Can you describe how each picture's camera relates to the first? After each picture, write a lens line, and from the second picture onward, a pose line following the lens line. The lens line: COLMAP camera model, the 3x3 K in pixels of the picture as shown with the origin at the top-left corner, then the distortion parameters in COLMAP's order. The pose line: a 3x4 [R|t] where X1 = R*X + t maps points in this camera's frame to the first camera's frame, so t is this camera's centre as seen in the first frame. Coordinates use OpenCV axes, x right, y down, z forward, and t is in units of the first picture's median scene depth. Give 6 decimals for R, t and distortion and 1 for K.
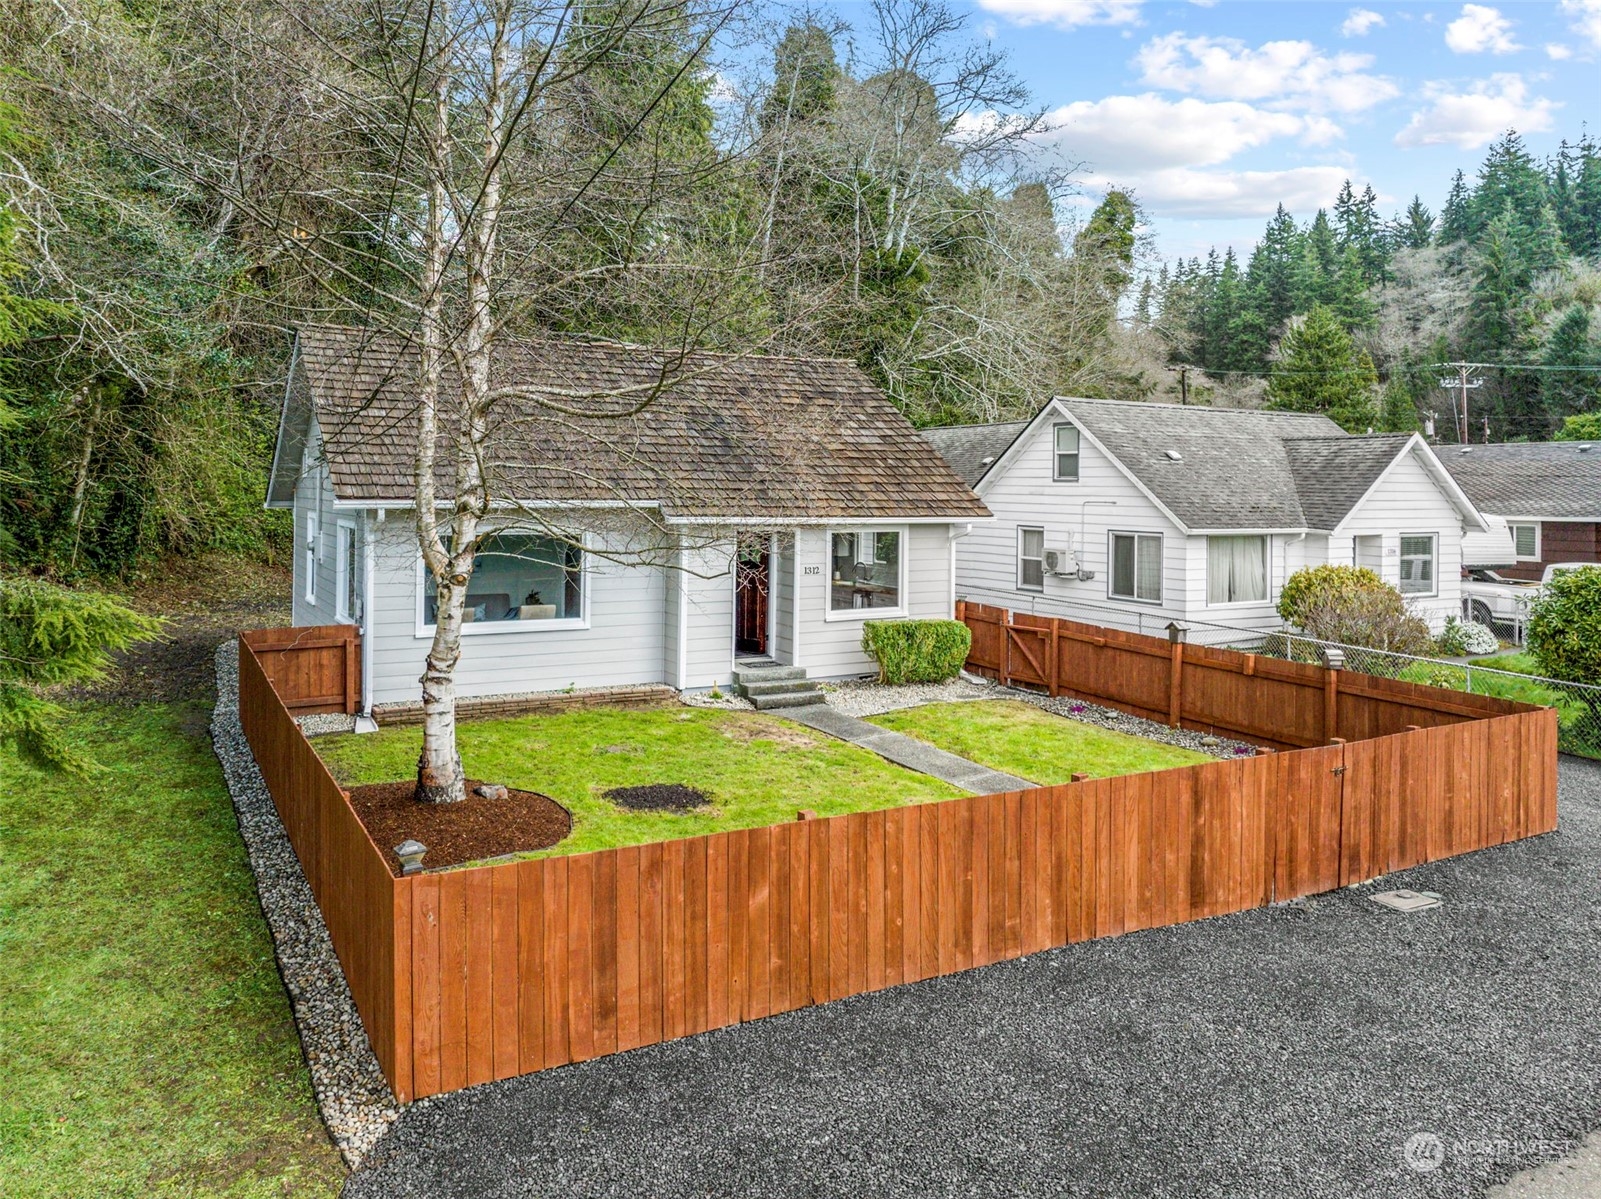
lens RADIAL K [[1163.3, 0, 803.0], [0, 1163.3, 527.0], [0, 0, 1]] dist [-0.029167, -0.003853]
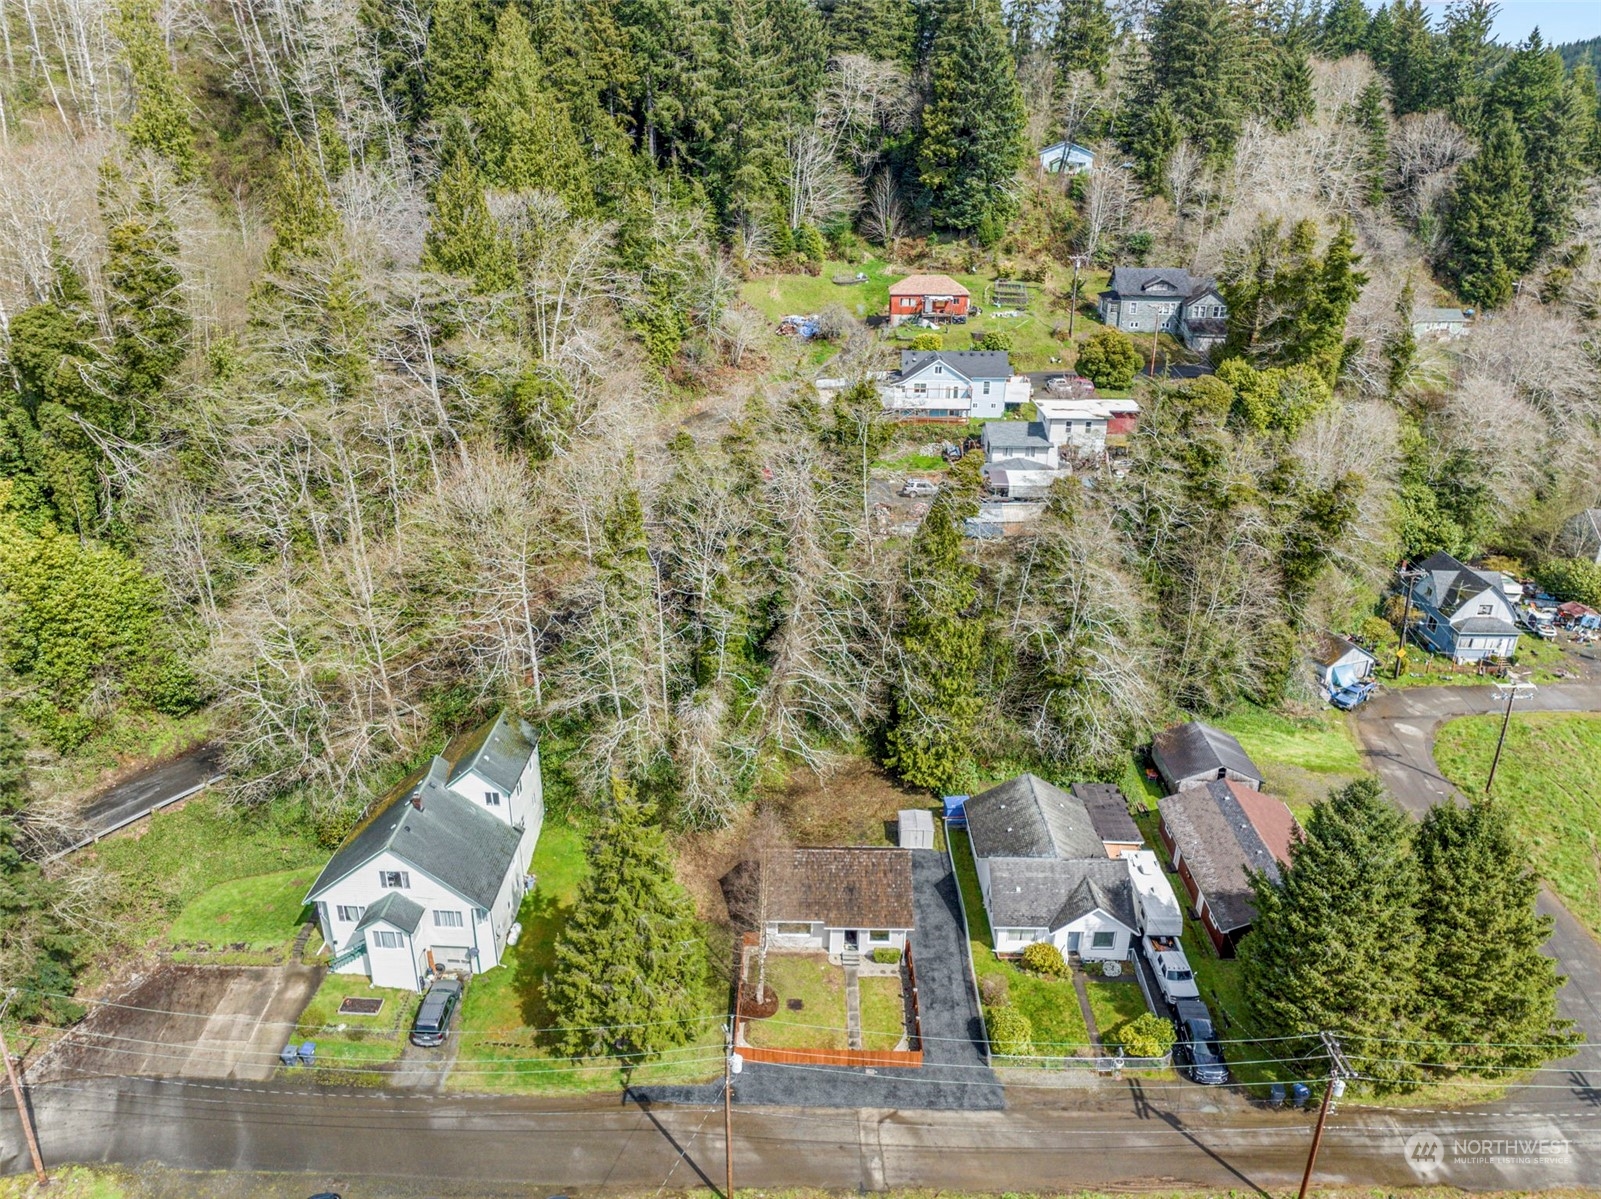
lens RADIAL K [[1127.2, 0, 798.8], [0, 1127.2, 606.7], [0, 0, 1]] dist [-0.044450, 0.007573]
pose [[0.859655, 0.199927, -0.470131, 1.532921], [-0.014860, 0.929642, 0.368165, -2.652107], [0.510659, -0.309509, 0.802142, -2.109020]]
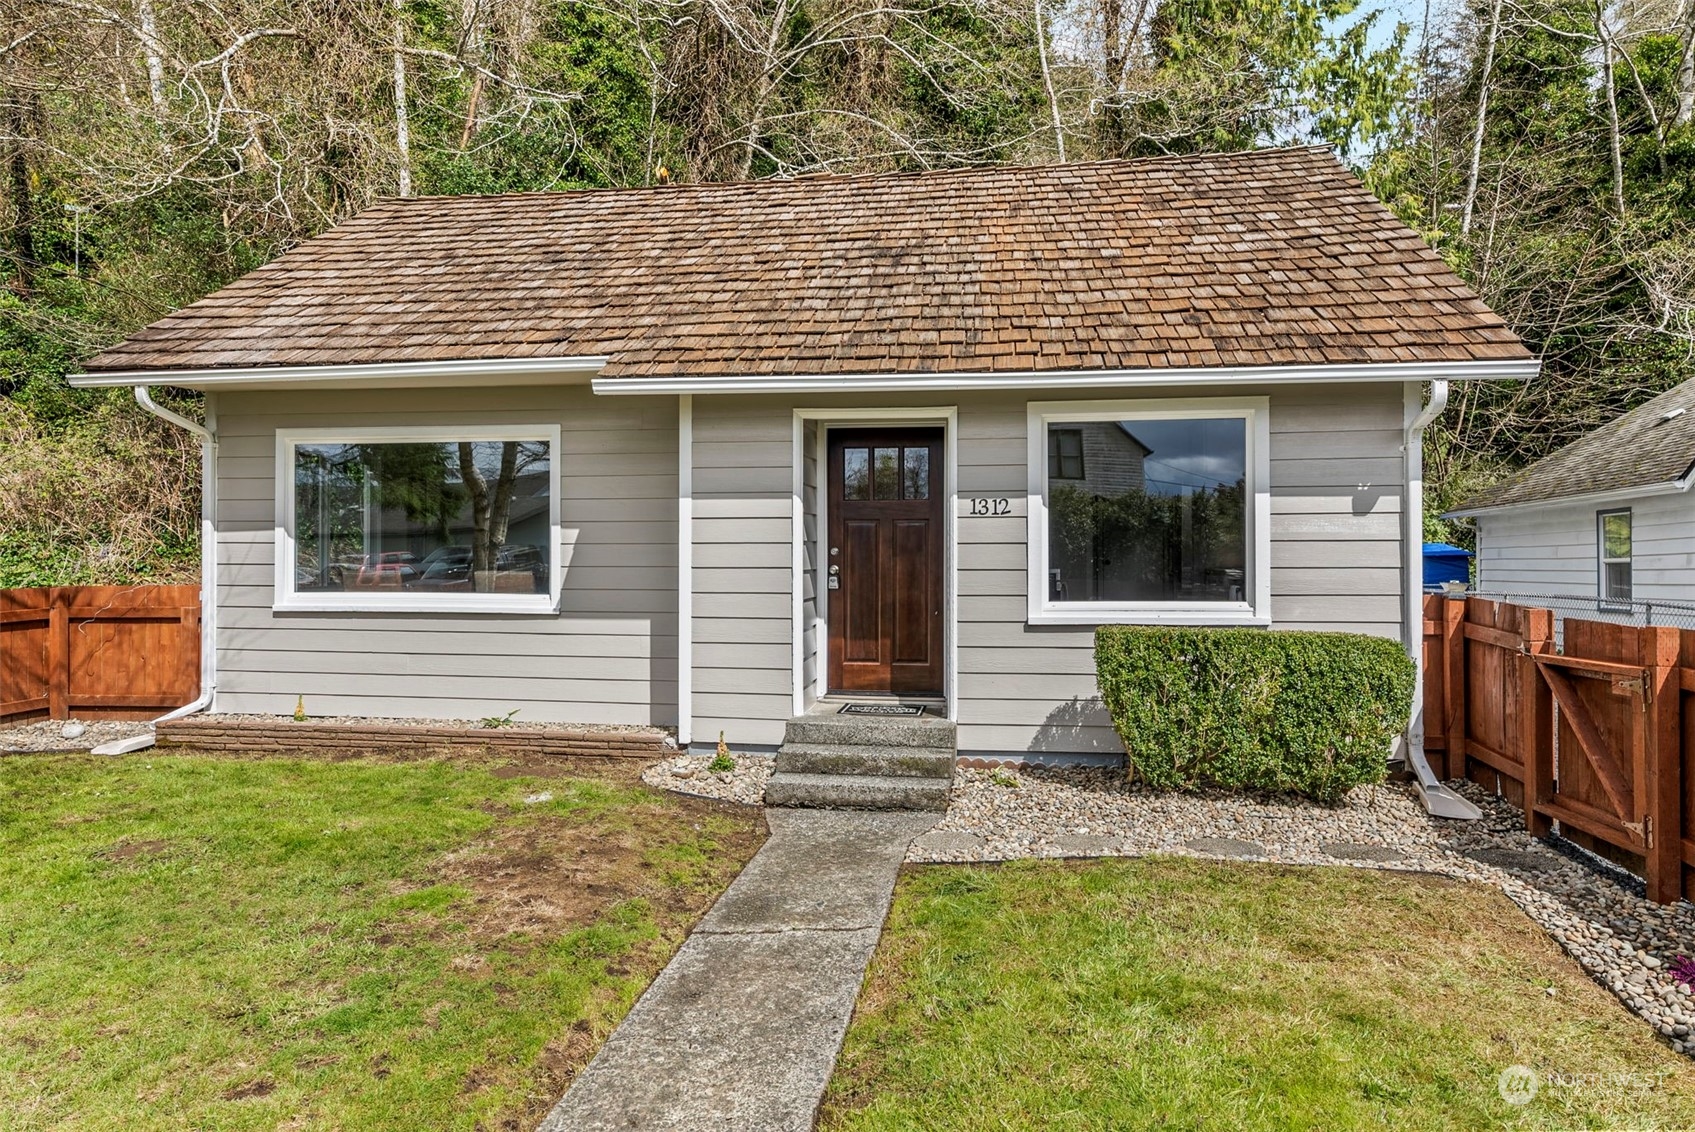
lens RADIAL K [[1072.5, 0, 847.2], [0, 1072.5, 551.8], [0, 0, 1]] dist [-0.000738, 0.001645]
pose [[0.776832, -0.013457, -0.629564, 0.224676], [-0.012413, 0.999250, -0.036676, 0.071278], [0.629585, 0.036306, 0.776083, 0.657703]]
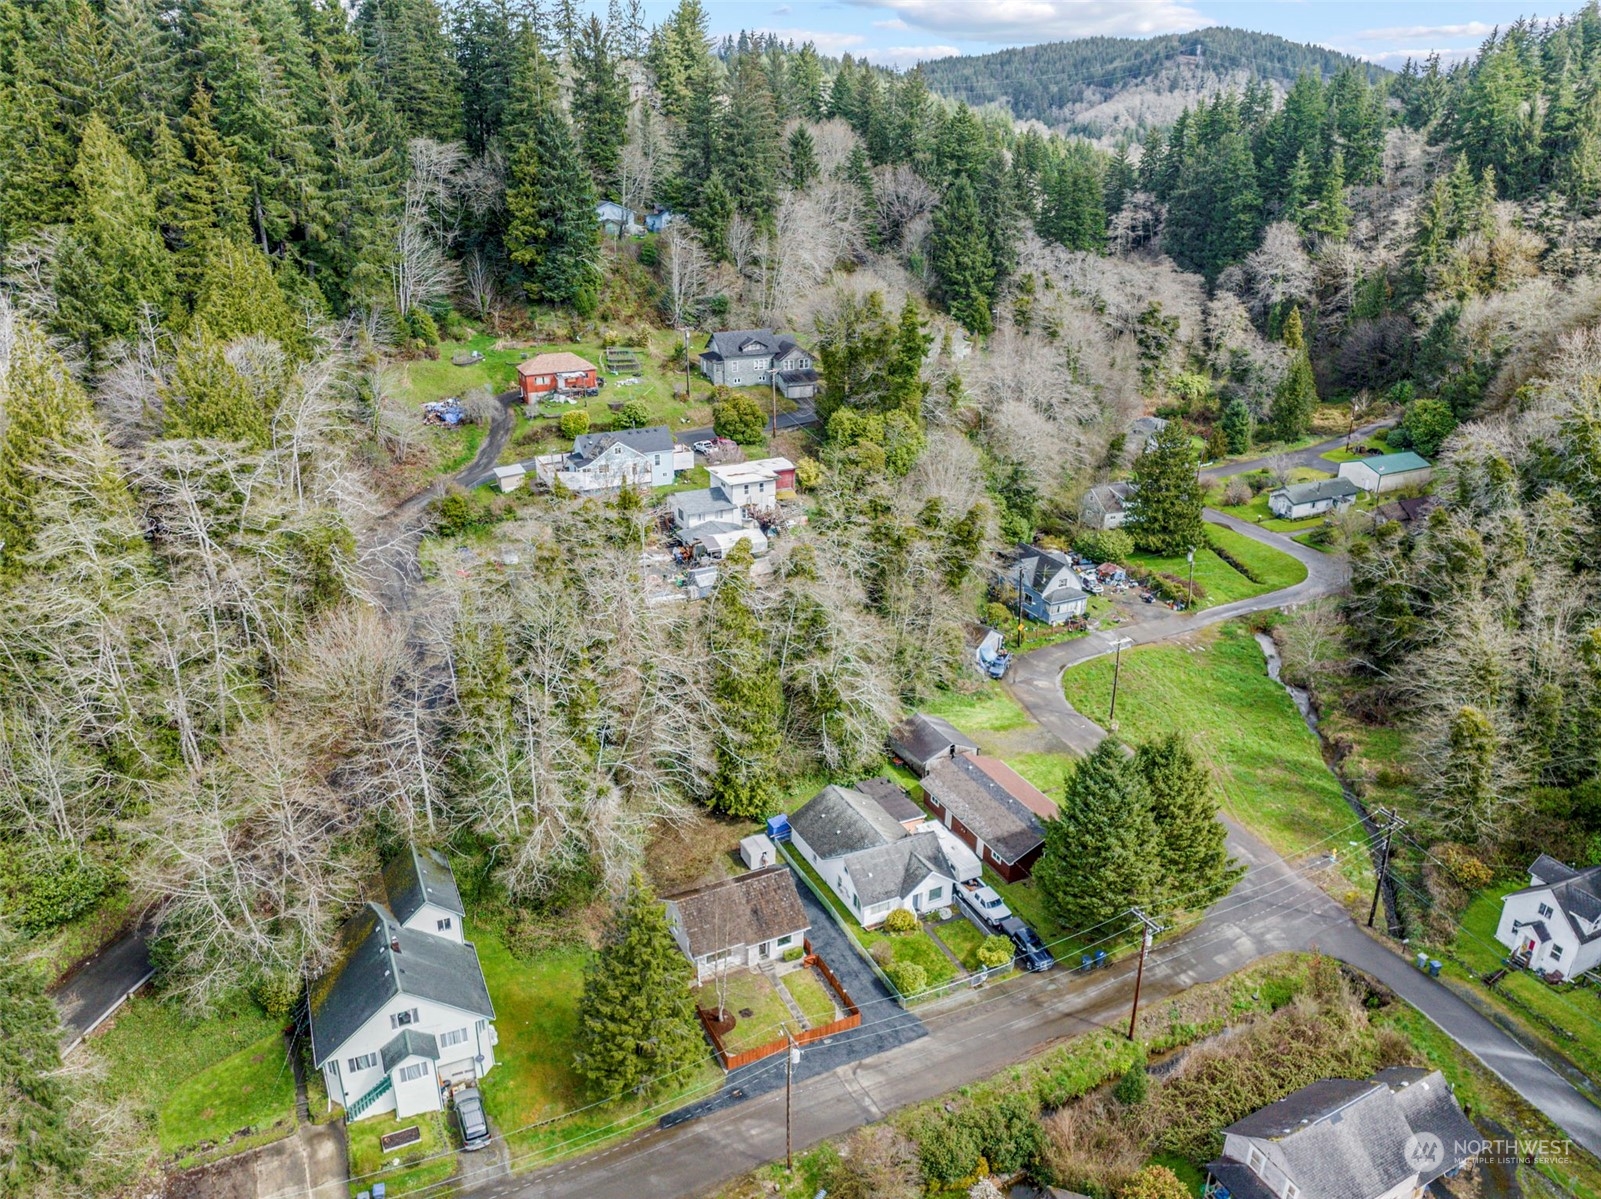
lens RADIAL K [[1127.2, 0, 798.8], [0, 1127.2, 606.7], [0, 0, 1]] dist [-0.044450, 0.007573]
pose [[0.997502, 0.026079, -0.065646, 0.433122], [-0.000421, 0.931529, 0.363666, -3.358181], [0.070635, -0.362730, 0.929214, -3.312365]]
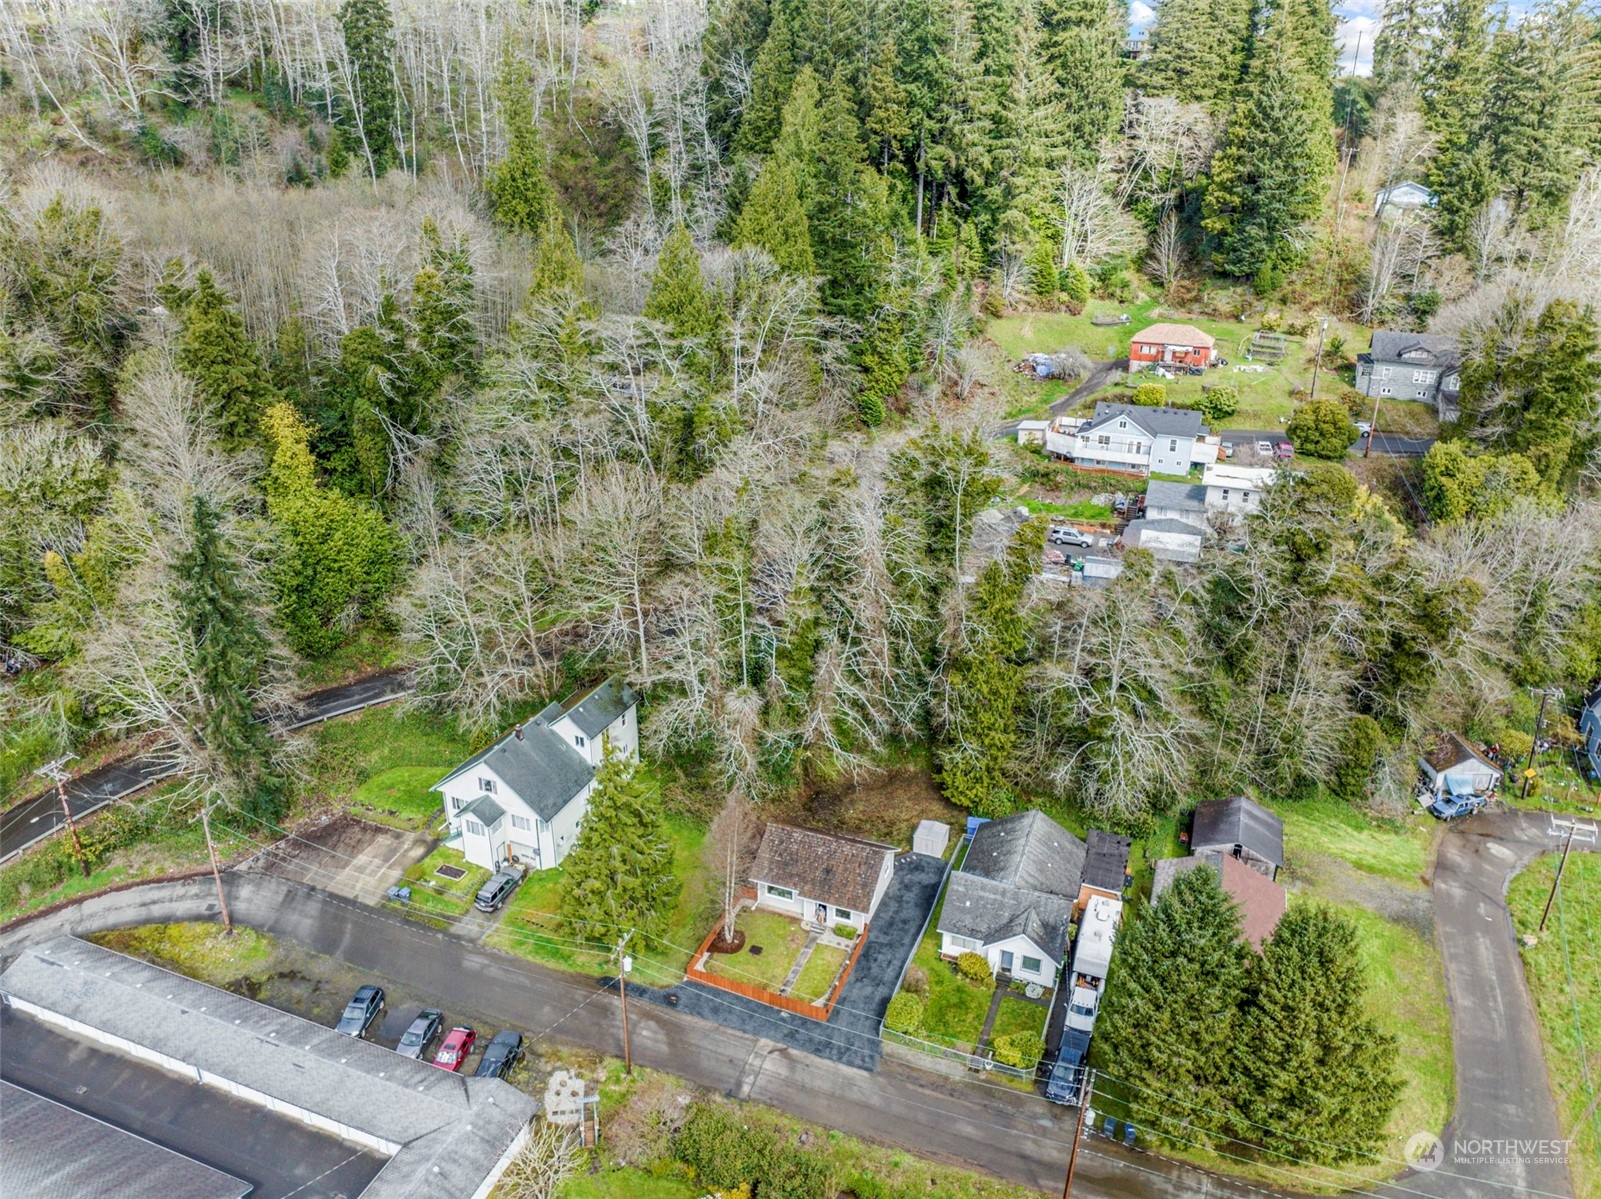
lens RADIAL K [[1127.2, 0, 798.8], [0, 1127.2, 606.7], [0, 0, 1]] dist [-0.044450, 0.007573]
pose [[0.620773, 0.314786, -0.718018, 3.109117], [-0.025001, 0.923334, 0.383183, -3.142901], [0.783591, -0.219919, 0.581051, -1.724529]]
